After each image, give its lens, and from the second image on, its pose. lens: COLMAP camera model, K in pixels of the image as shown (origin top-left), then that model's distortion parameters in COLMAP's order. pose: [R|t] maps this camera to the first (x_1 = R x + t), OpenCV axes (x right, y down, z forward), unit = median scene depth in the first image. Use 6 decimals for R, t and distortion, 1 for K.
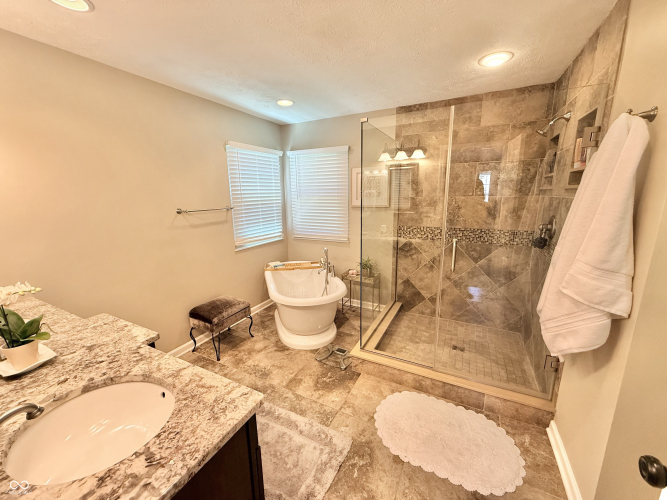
lens RADIAL K [[266.4, 0, 331.8], [0, 266.4, 249.5], [0, 0, 1]] dist [0.000357, 0.000138]
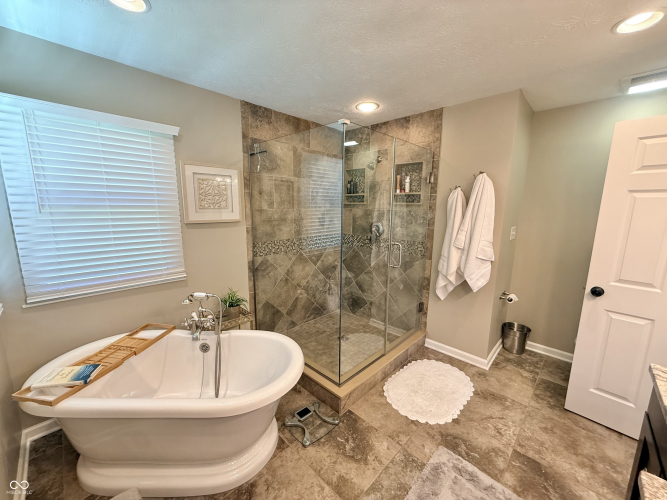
lens RADIAL K [[266.4, 0, 331.8], [0, 266.4, 249.5], [0, 0, 1]] dist [0.000357, 0.000138]
pose [[0.289681, -0.141796, 0.946562, -0.526163], [0.181854, 0.979104, 0.091017, -0.110253], [-0.939688, 0.145770, 0.309414, 0.564332]]
